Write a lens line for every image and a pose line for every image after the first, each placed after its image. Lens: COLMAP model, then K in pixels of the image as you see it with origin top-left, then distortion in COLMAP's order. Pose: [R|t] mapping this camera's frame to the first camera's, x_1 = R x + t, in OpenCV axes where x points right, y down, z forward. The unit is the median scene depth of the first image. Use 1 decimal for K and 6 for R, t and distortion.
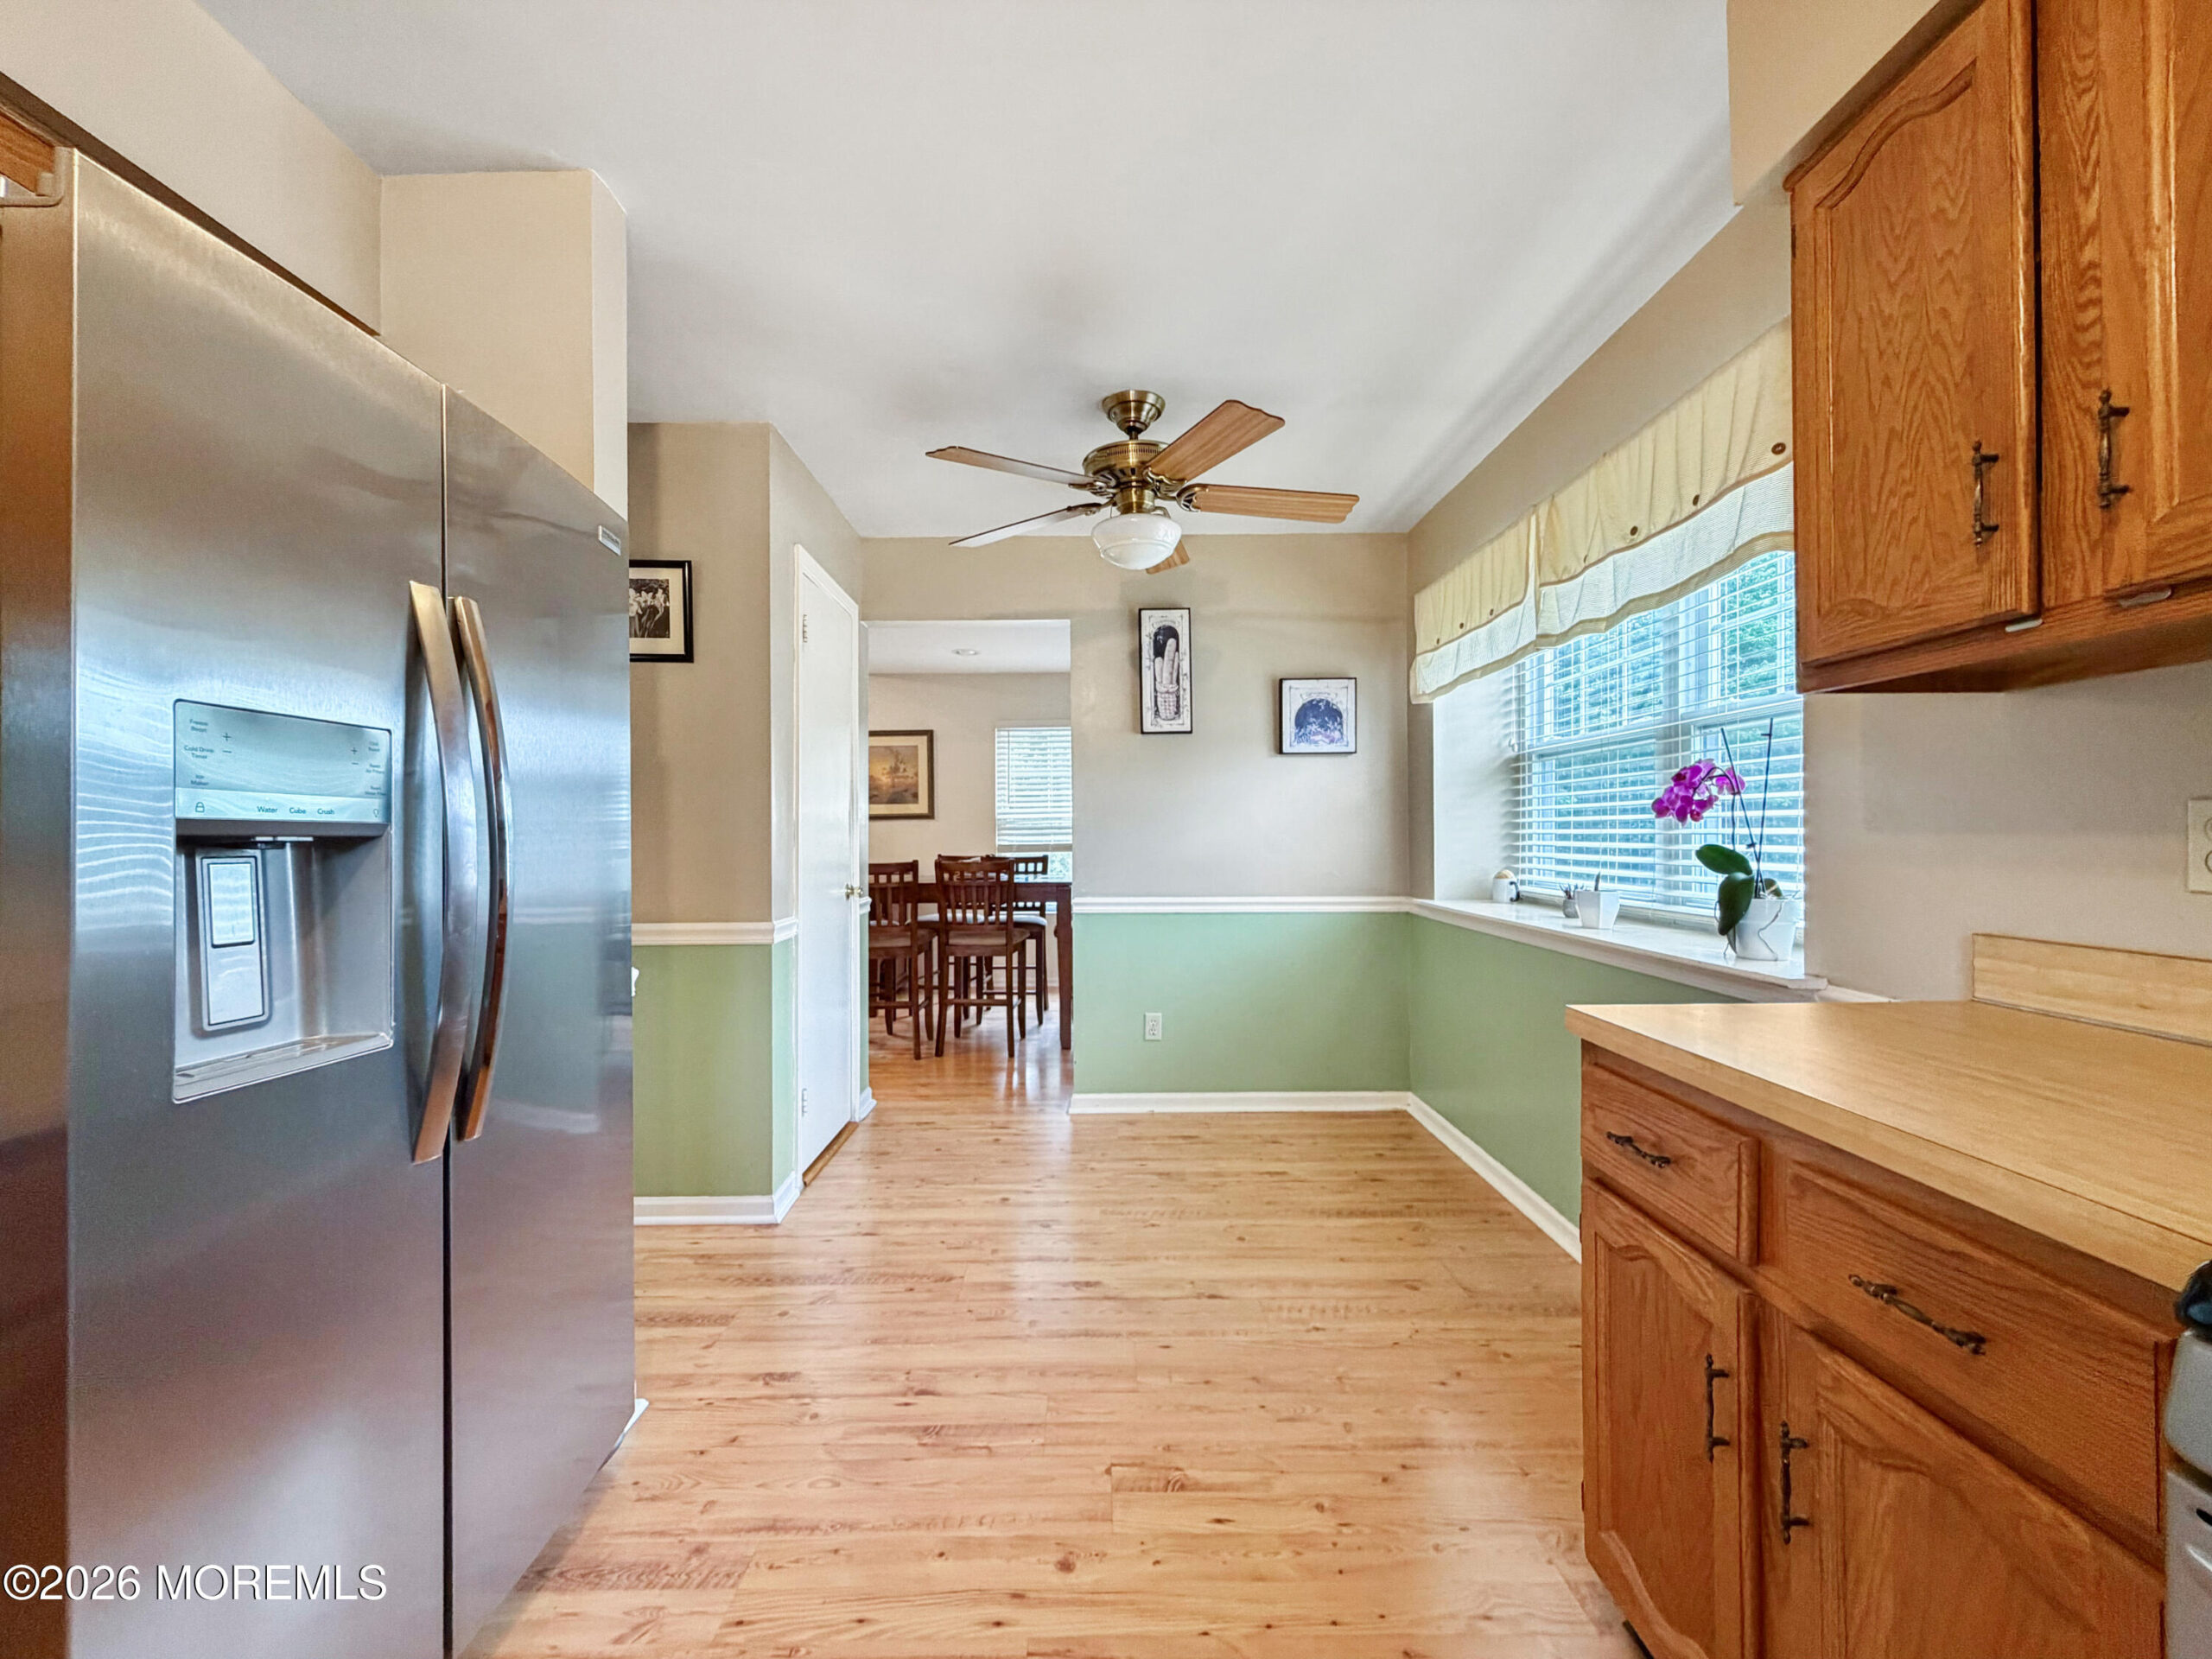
lens RADIAL K [[882.5, 0, 1100.4], [0, 882.5, 831.0], [0, 0, 1]] dist [-0.000425, -0.000083]
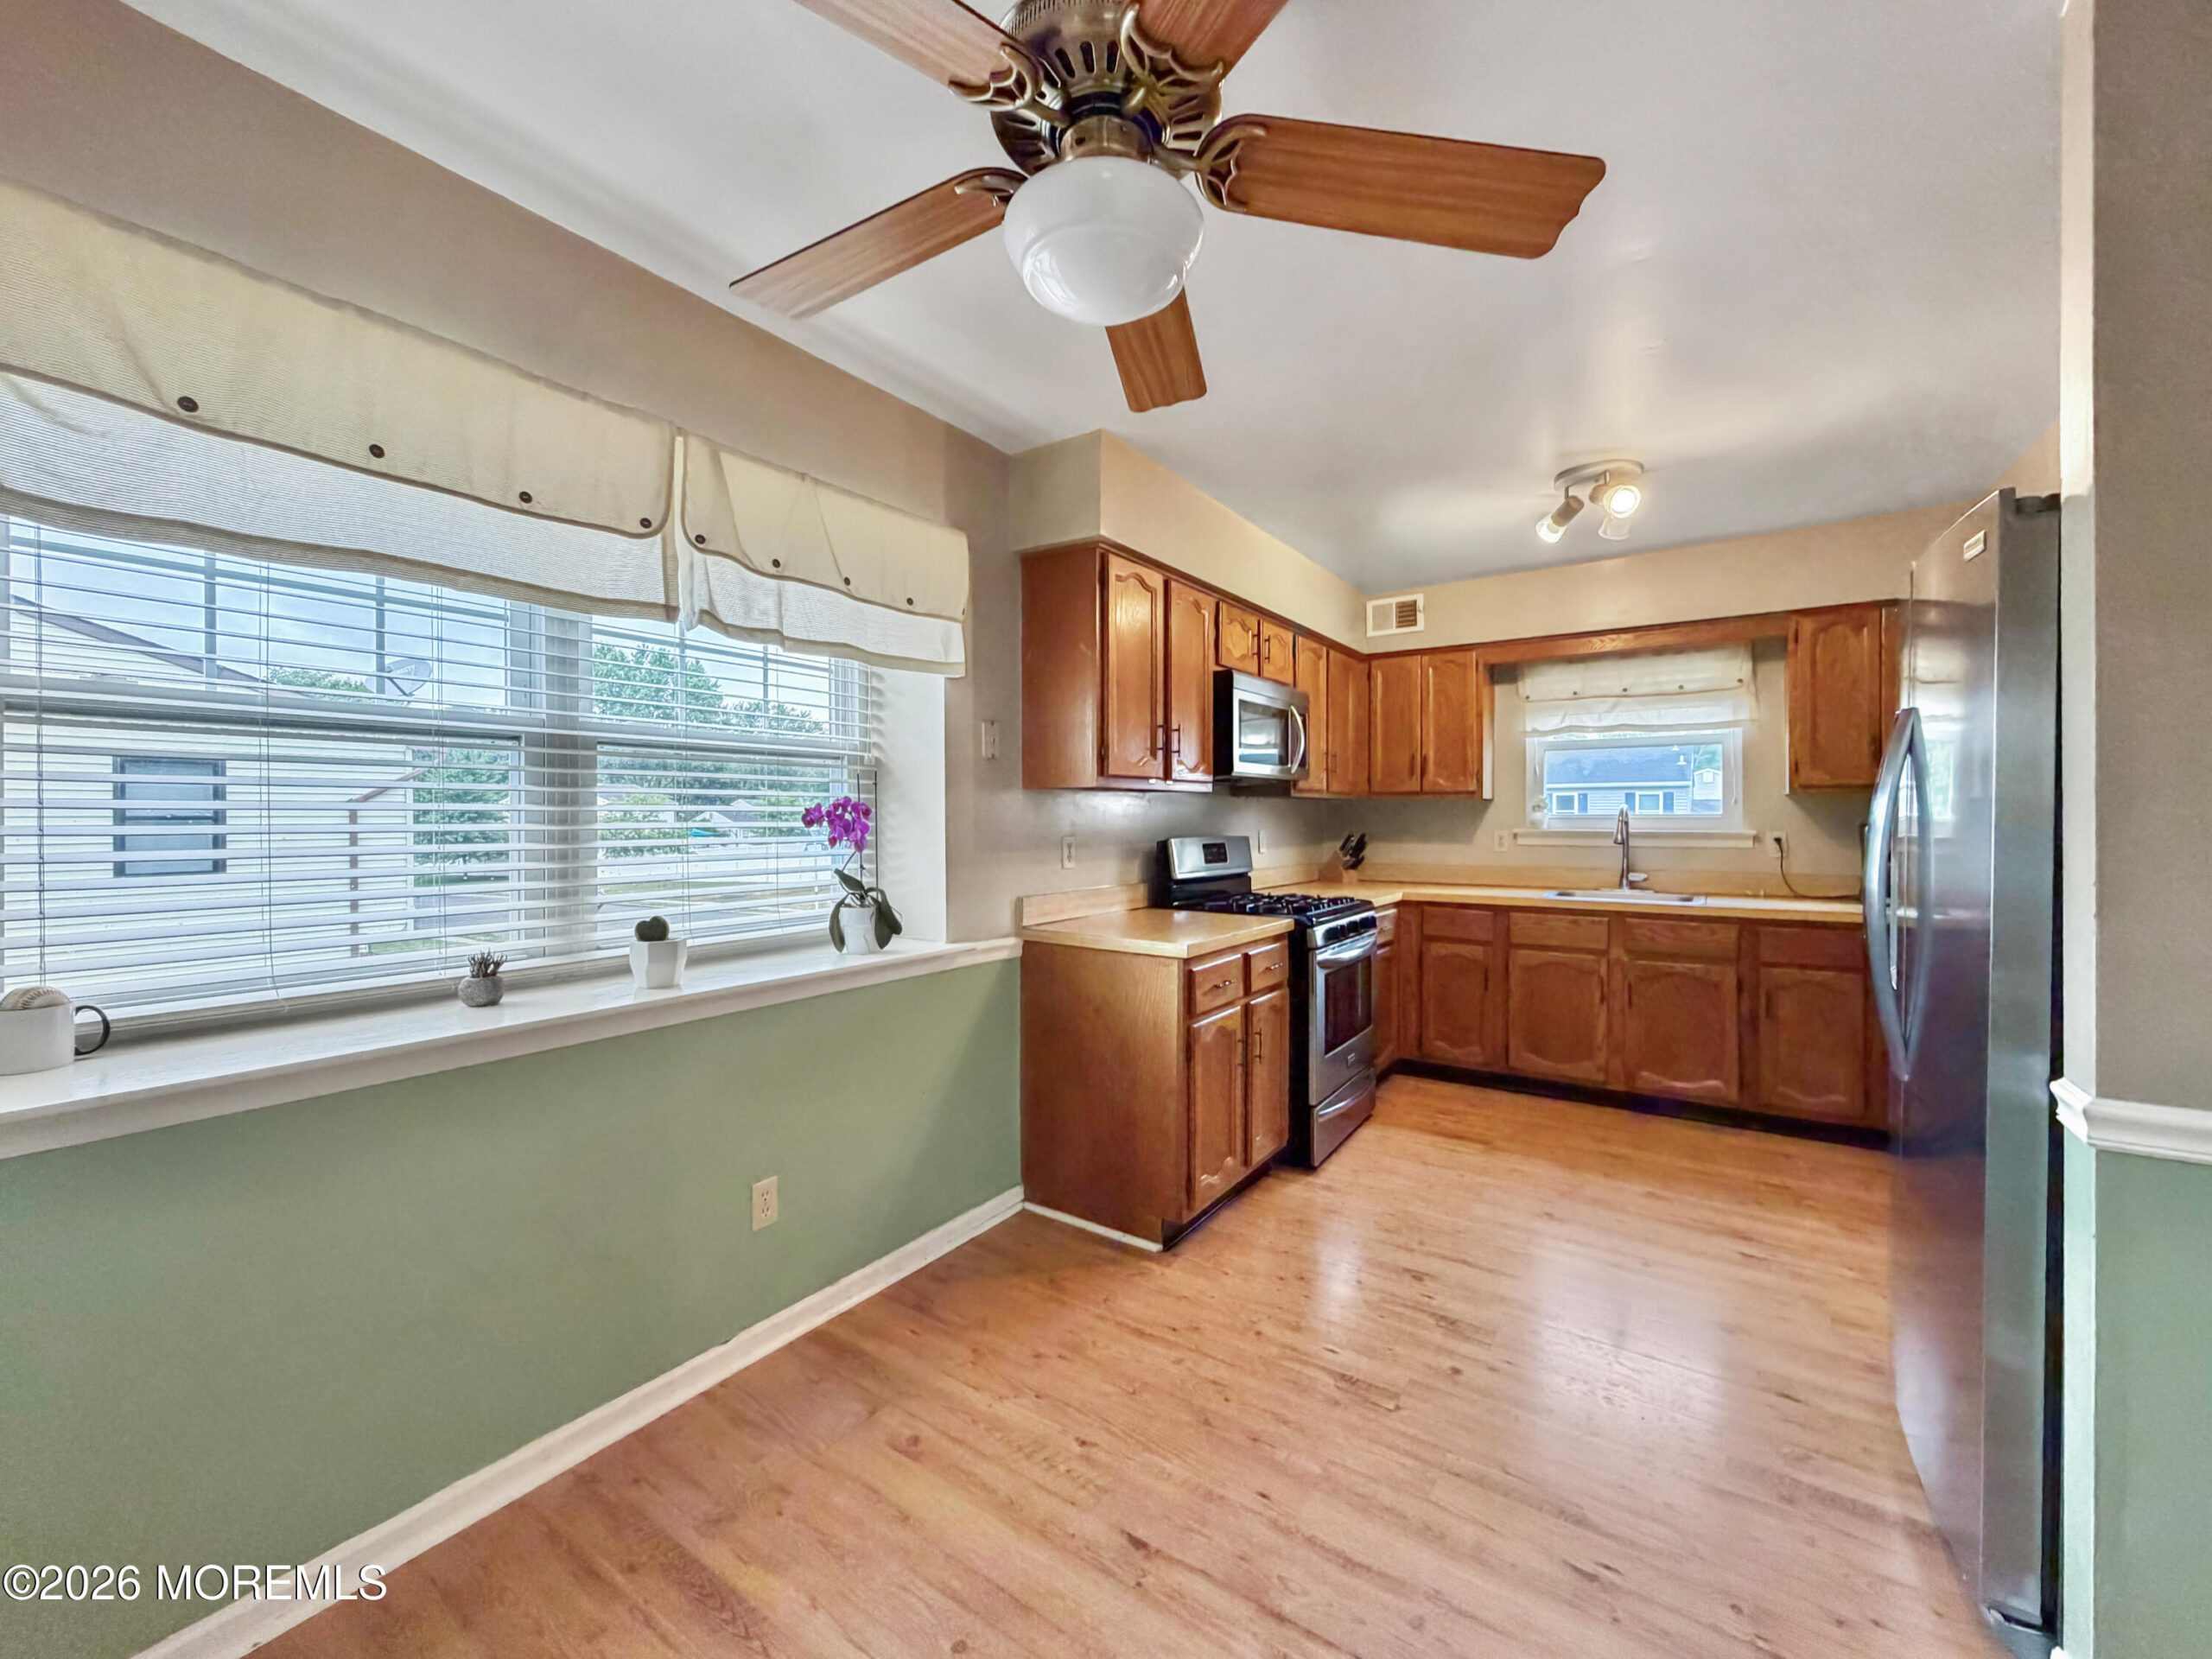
lens RADIAL K [[887.6, 0, 1103.4], [0, 887.6, 818.6], [0, 0, 1]] dist [-0.000344, -0.000044]
pose [[-0.820794, 0.002867, 0.571217, -0.205712], [0.003222, 0.999995, -0.000391, -0.036791], [-0.571215, 0.001520, -0.820799, 1.302322]]
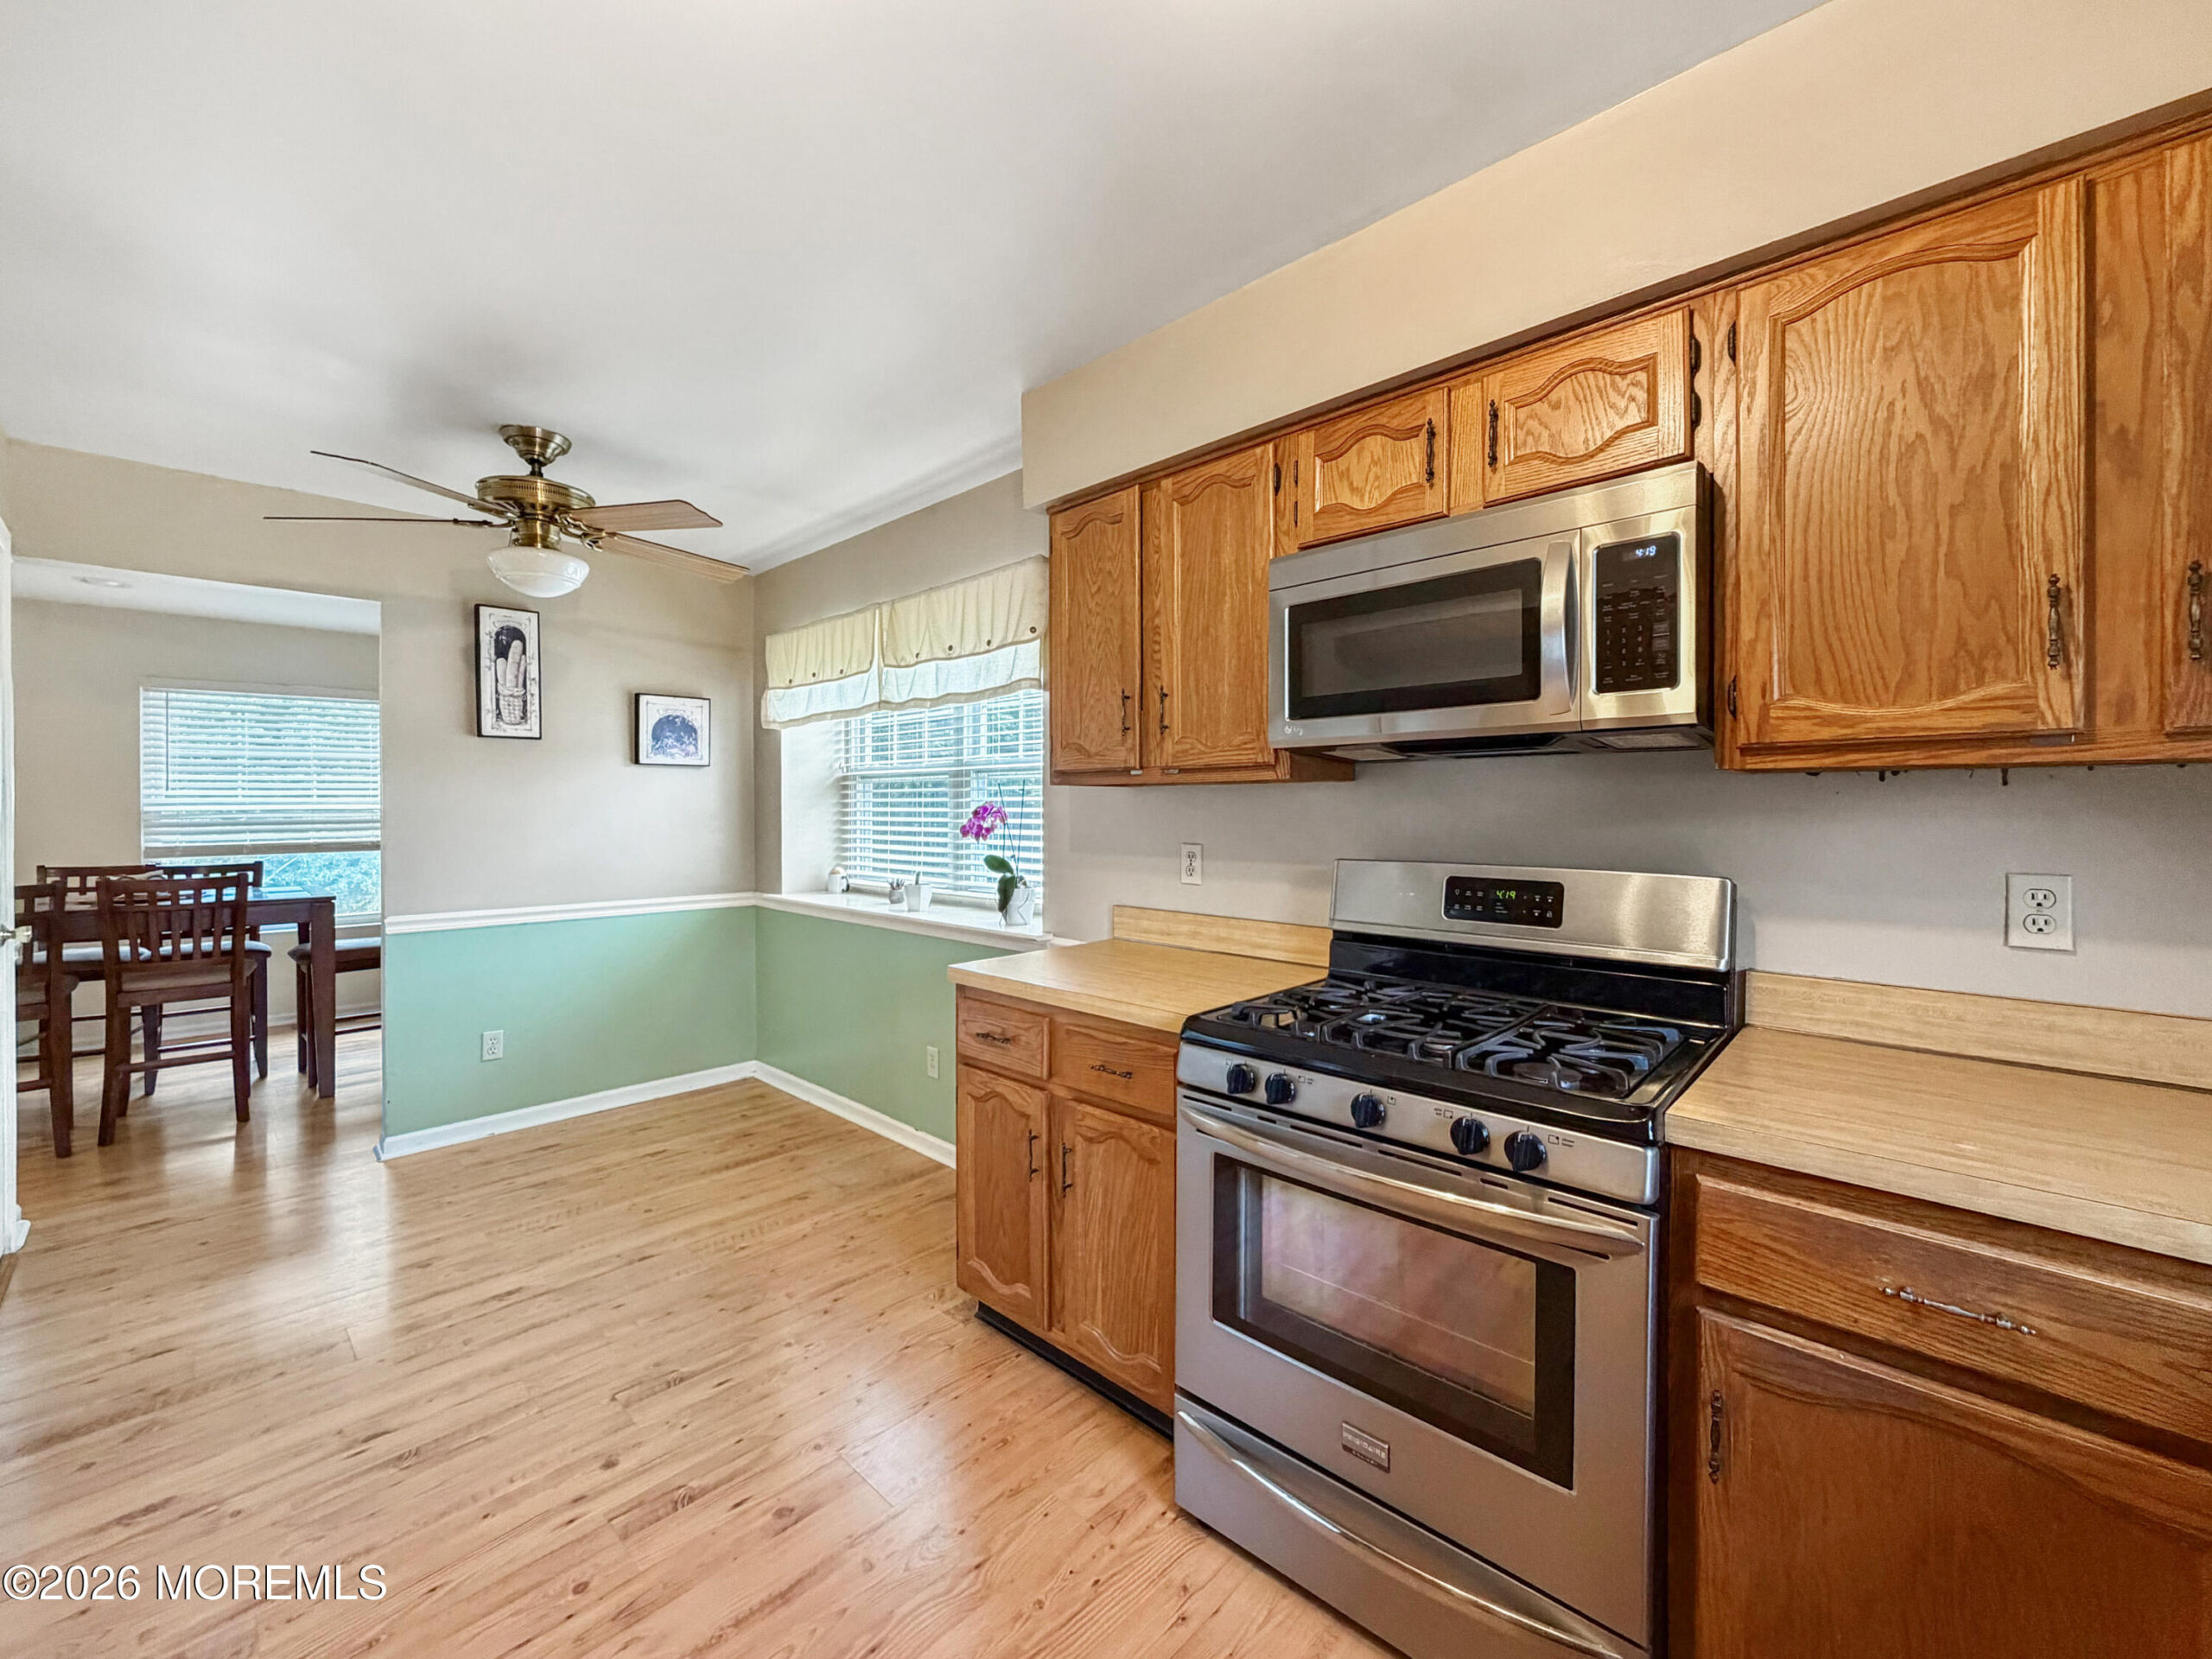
lens RADIAL K [[891.2, 0, 1100.0], [0, 891.2, 814.7], [0, 0, 1]] dist [0.000481, -0.000163]
pose [[0.697268, -0.001153, 0.716810, -0.236992], [-0.004871, 0.999968, 0.006348, -0.050187], [-0.716794, -0.007918, 0.697240, -0.190214]]
